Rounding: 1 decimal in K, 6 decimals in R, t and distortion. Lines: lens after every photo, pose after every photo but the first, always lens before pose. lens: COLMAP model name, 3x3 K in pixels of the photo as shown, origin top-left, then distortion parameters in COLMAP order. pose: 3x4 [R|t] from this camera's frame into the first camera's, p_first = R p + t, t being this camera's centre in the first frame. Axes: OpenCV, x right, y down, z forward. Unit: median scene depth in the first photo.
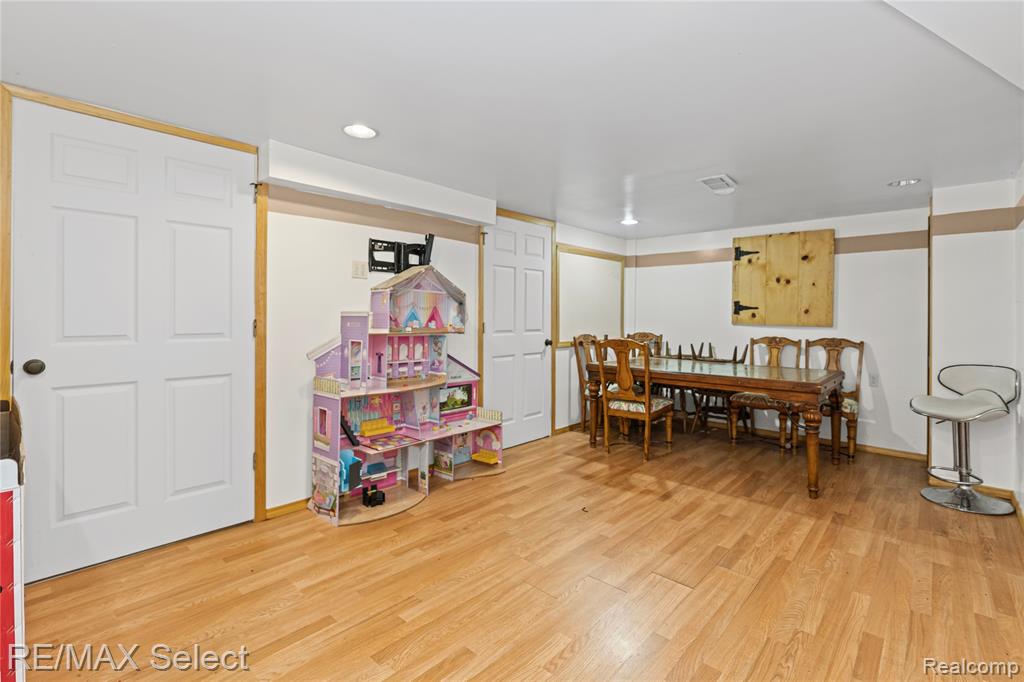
lens RADIAL K [[464.5, 0, 528.6], [0, 464.5, 315.6], [0, 0, 1]] dist [-0.001265, -0.000102]
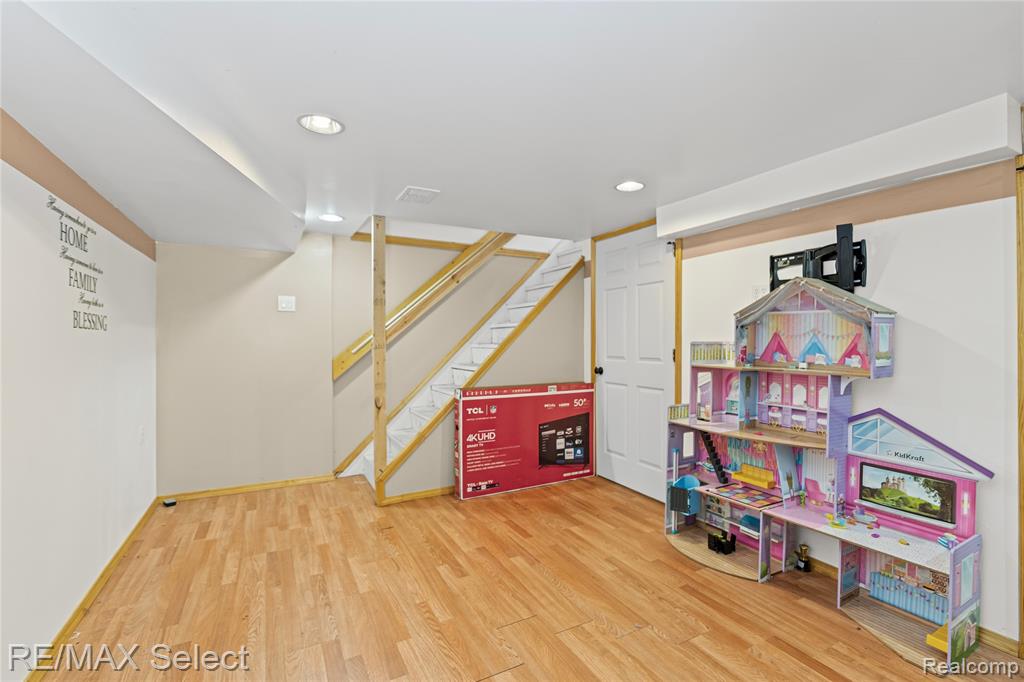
lens RADIAL K [[449.2, 0, 512.0], [0, 449.2, 341.0], [0, 0, 1]] dist [-0.001765, -0.000439]
pose [[-0.331685, -0.007175, -0.943363, 0.590449], [-0.005205, 0.999970, -0.005776, -0.002976], [0.943376, 0.002995, -0.331713, 0.823374]]
